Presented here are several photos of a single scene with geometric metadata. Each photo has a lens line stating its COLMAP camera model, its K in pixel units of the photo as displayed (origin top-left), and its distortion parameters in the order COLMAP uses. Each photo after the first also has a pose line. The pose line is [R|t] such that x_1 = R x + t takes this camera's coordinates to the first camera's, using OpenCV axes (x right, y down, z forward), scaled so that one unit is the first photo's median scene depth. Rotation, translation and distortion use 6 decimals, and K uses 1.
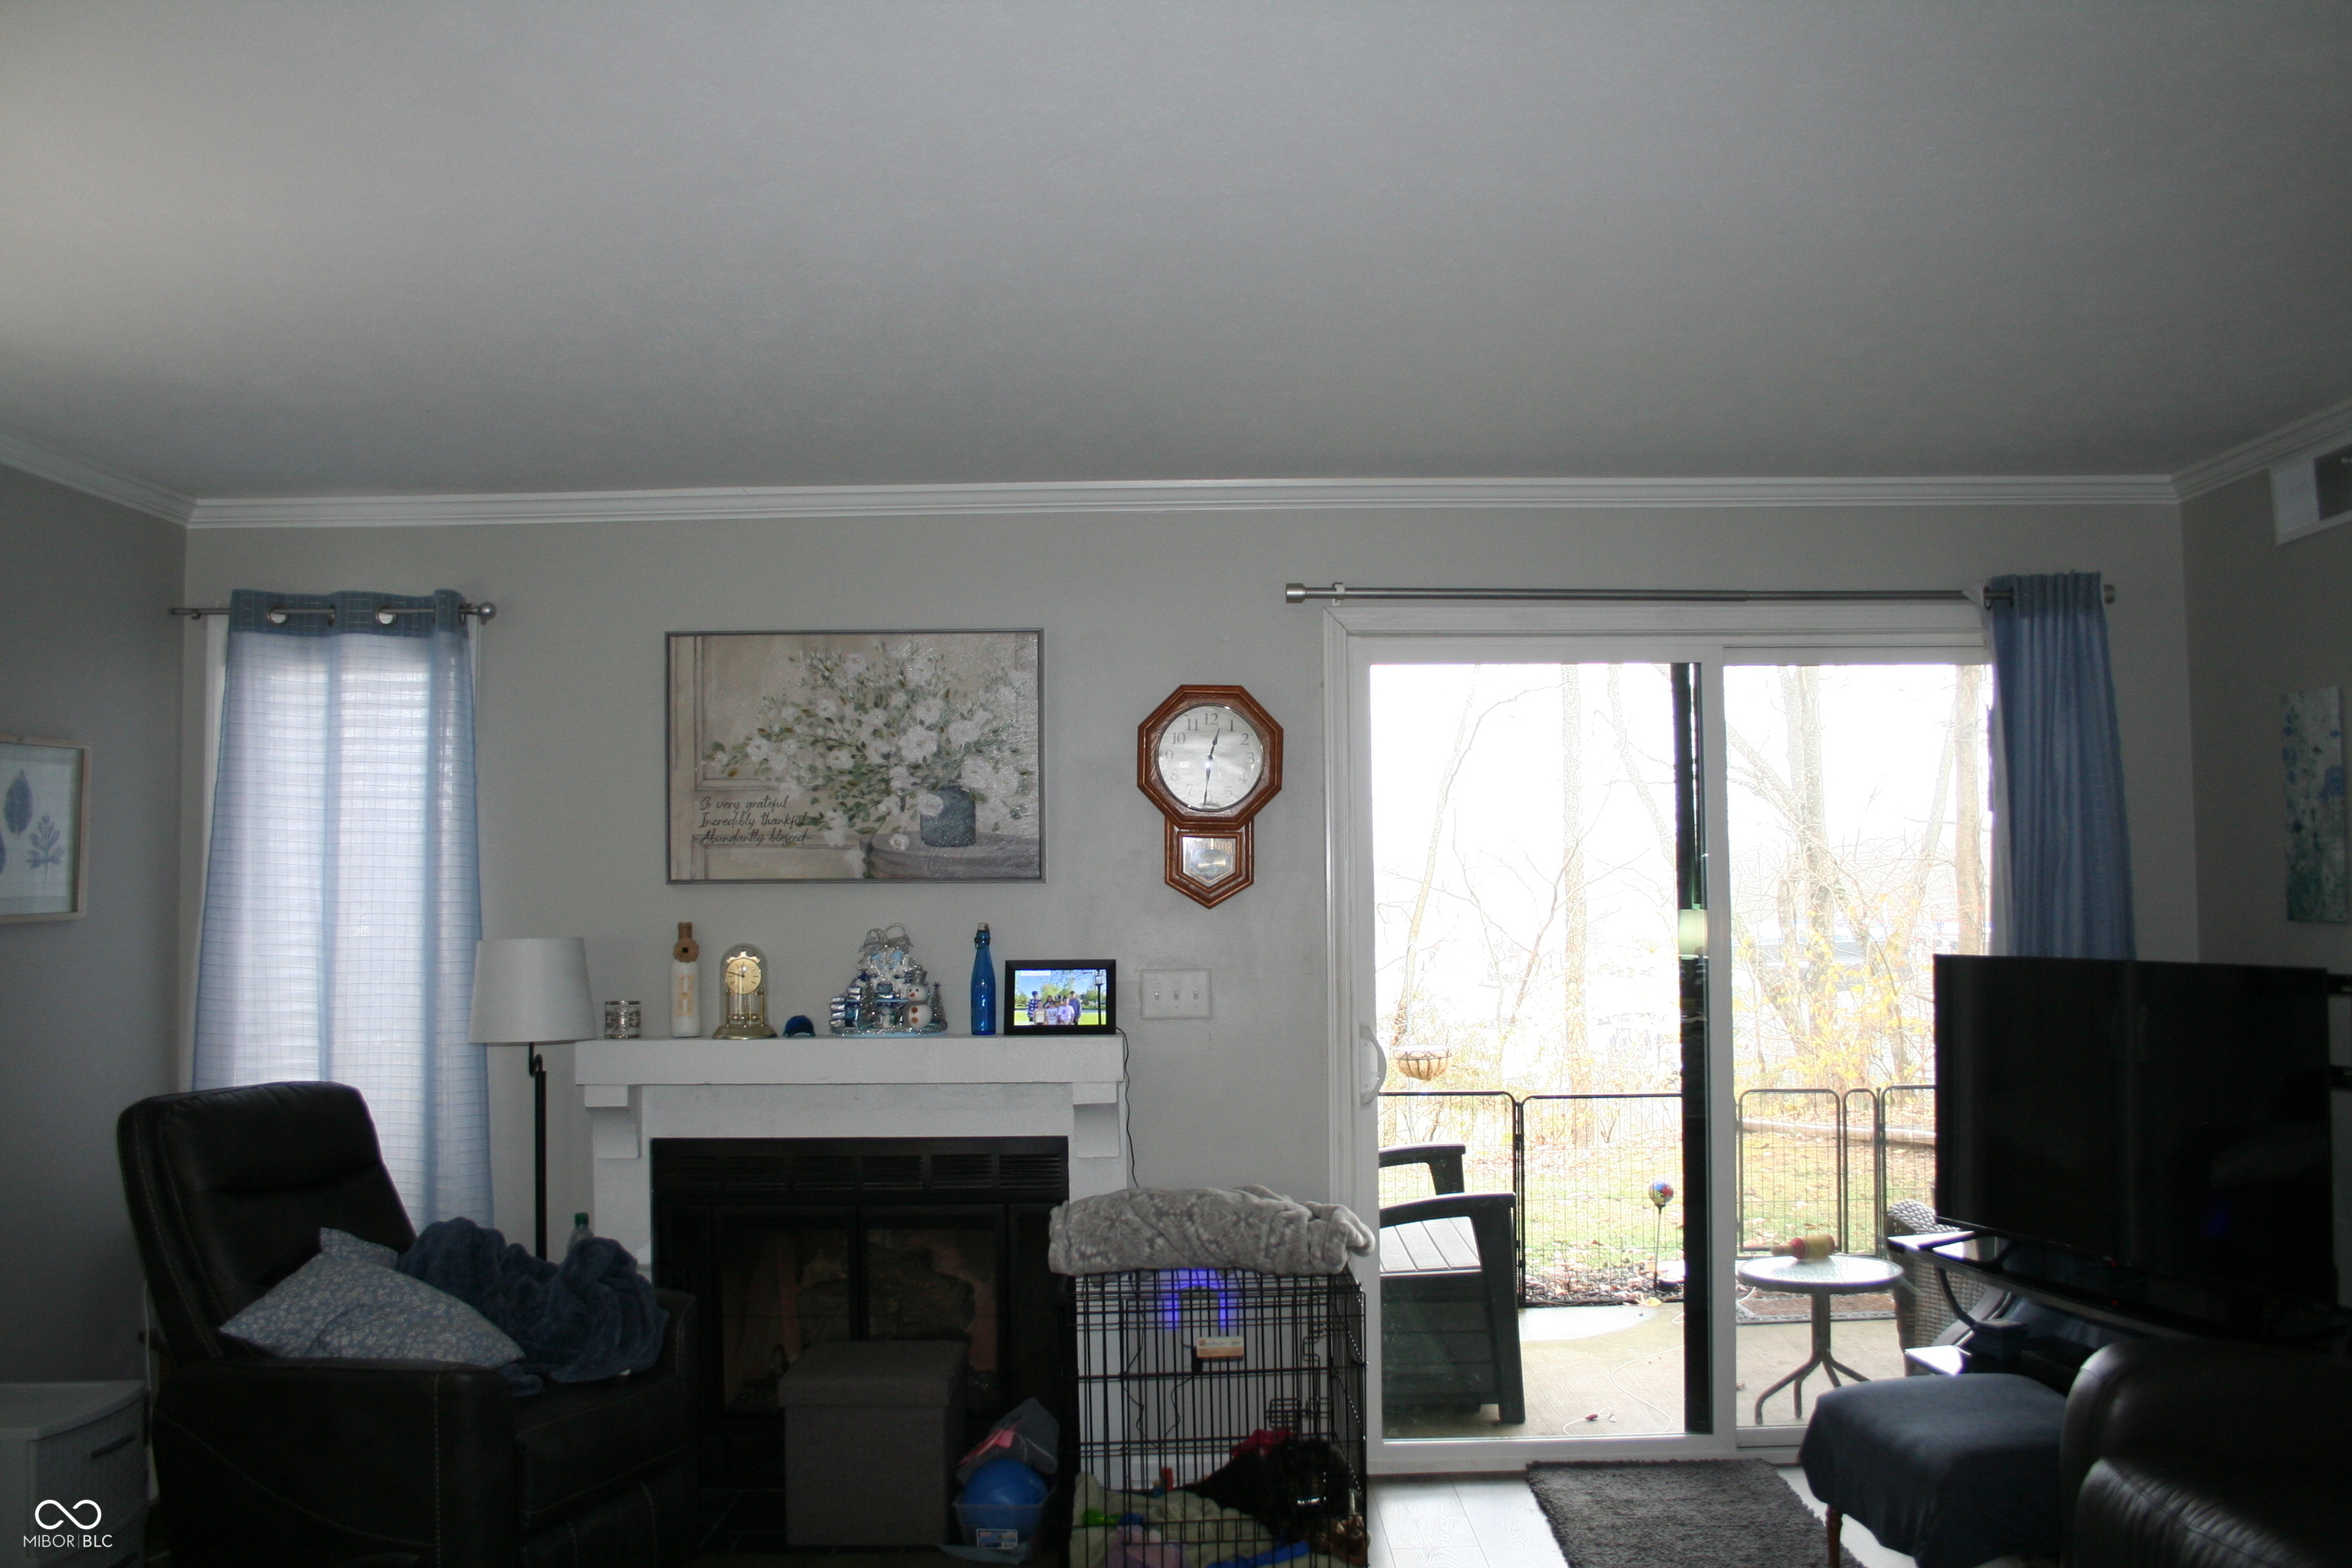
lens RADIAL K [[1963.4, 0, 1208.7], [0, 1963.4, 790.8], [0, 0, 1]] dist [-0.129230, 0.097963]
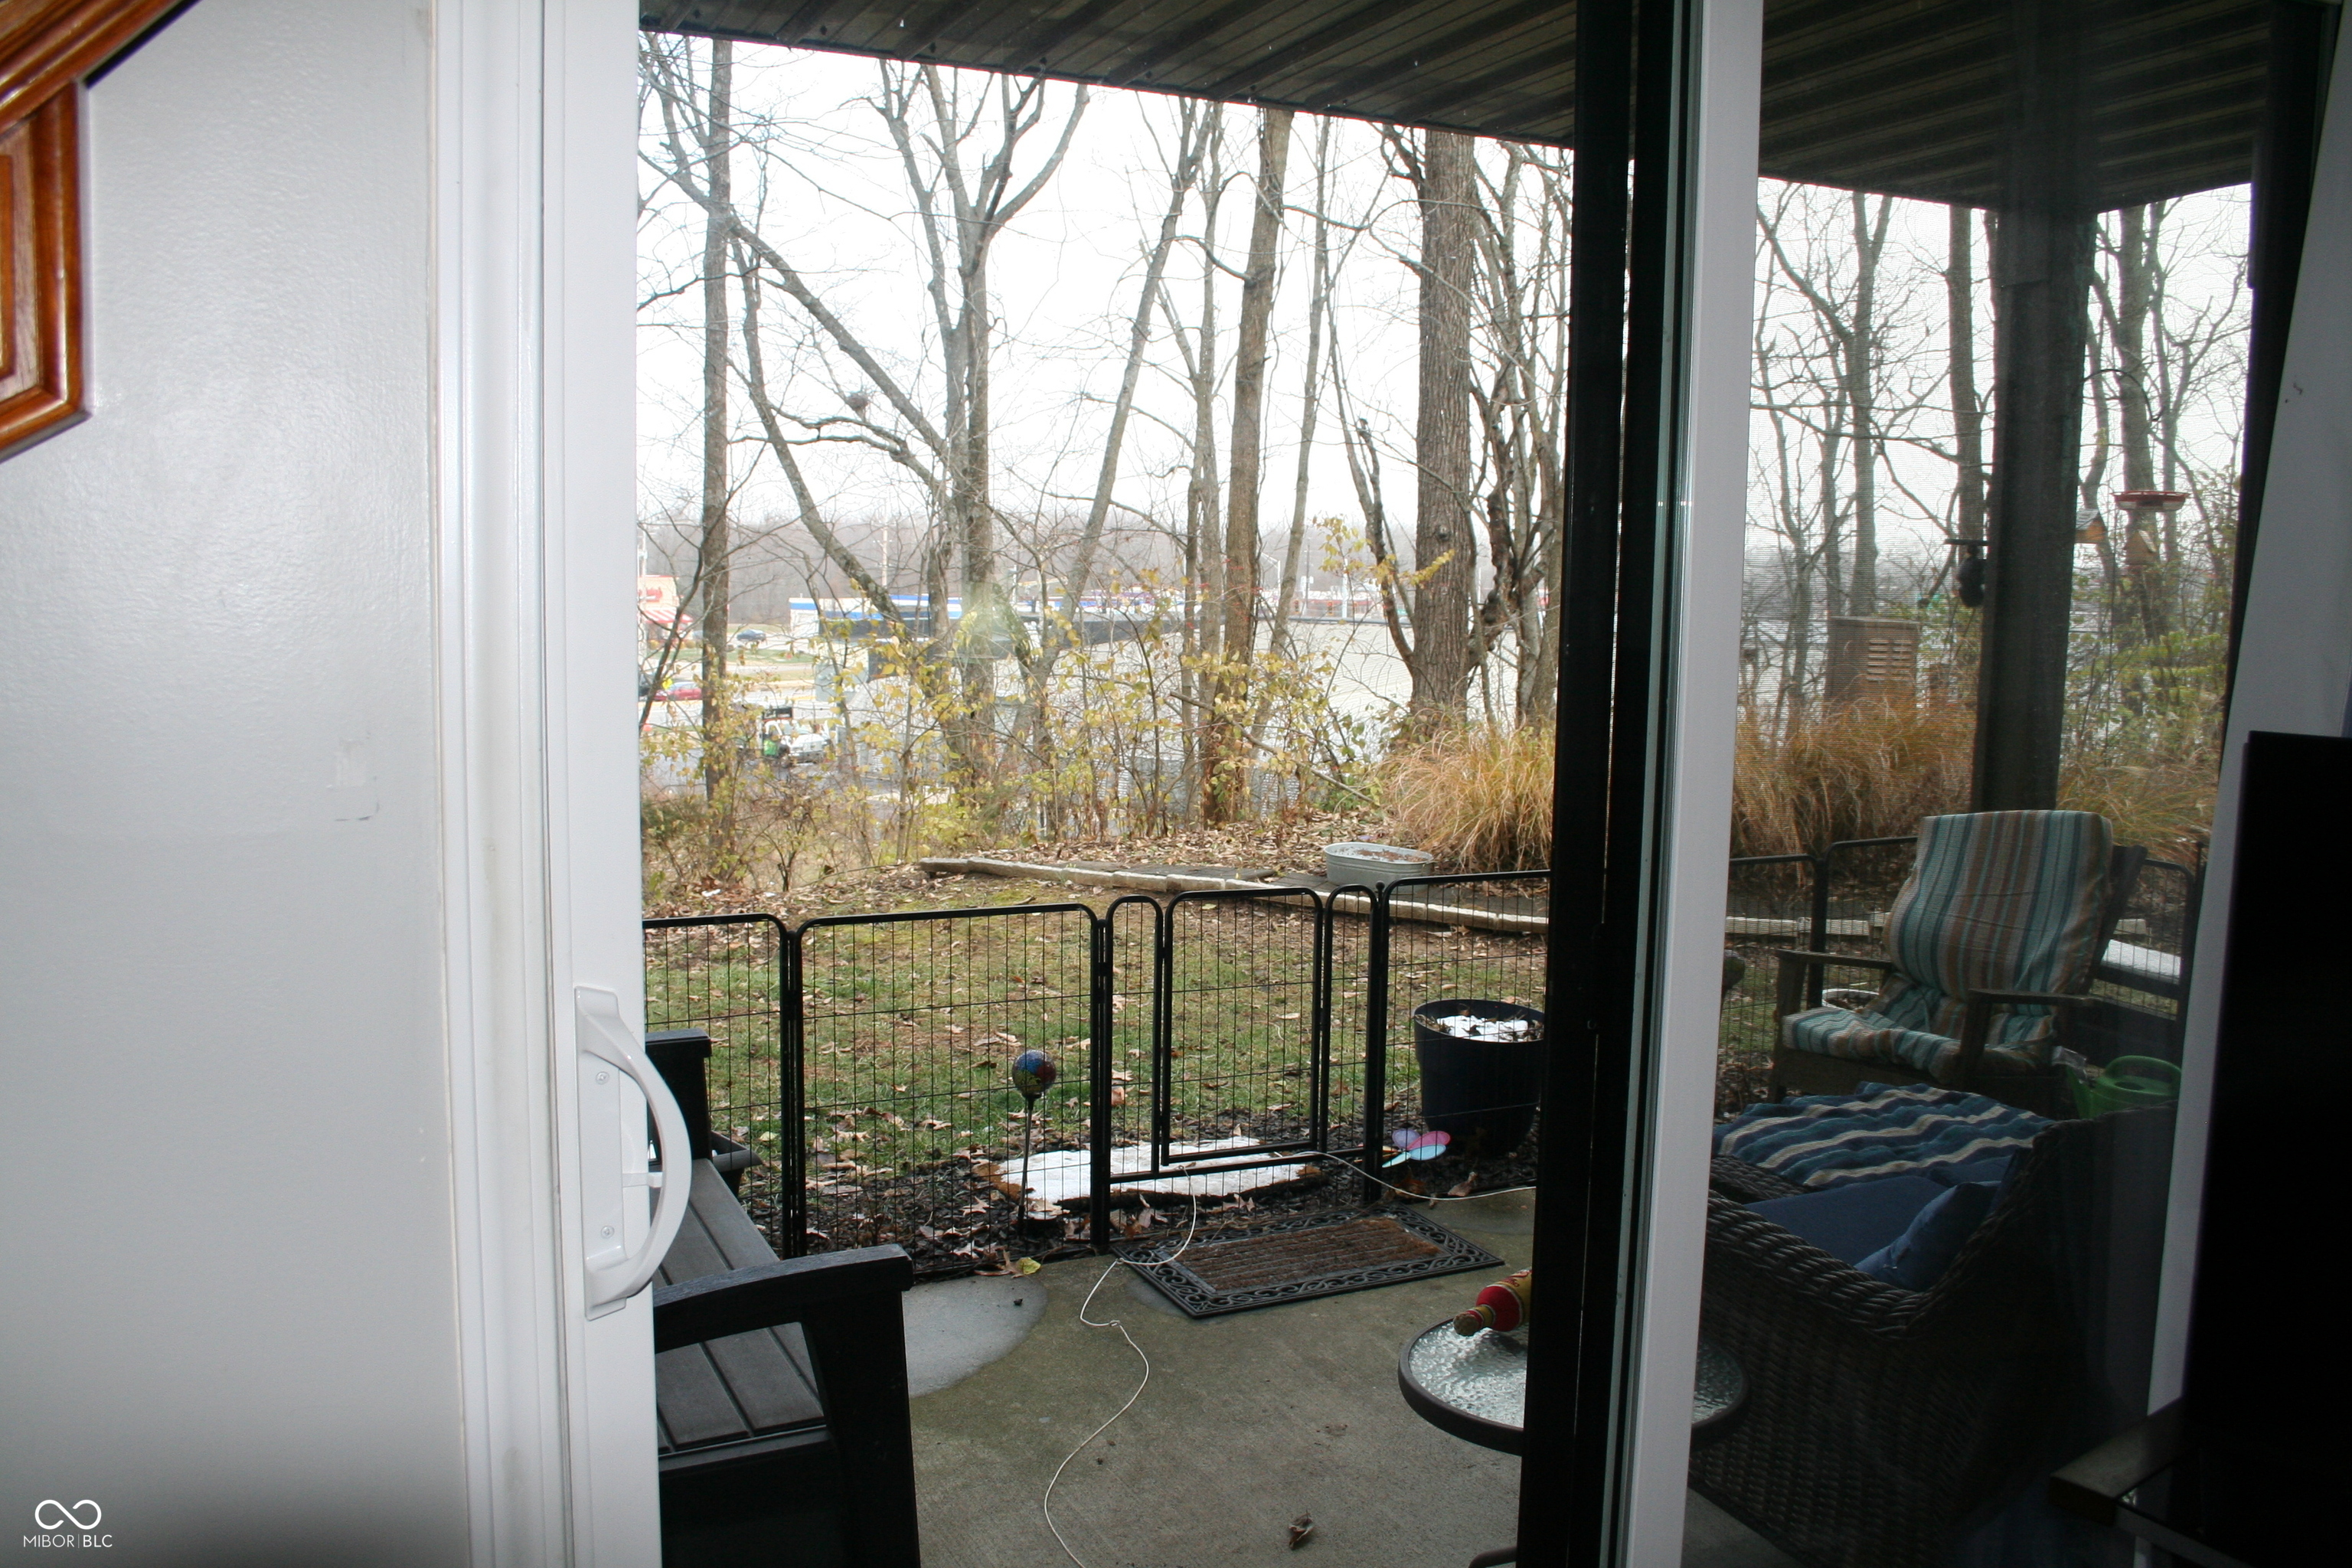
lens RADIAL K [[1963.4, 0, 1208.7], [0, 1963.4, 790.8], [0, 0, 1]] dist [-0.129230, 0.097963]
pose [[0.898494, -0.021527, 0.438458, 0.025669], [-0.052218, 0.986465, 0.155438, 0.030249], [-0.435869, -0.162555, 0.885208, 0.473700]]
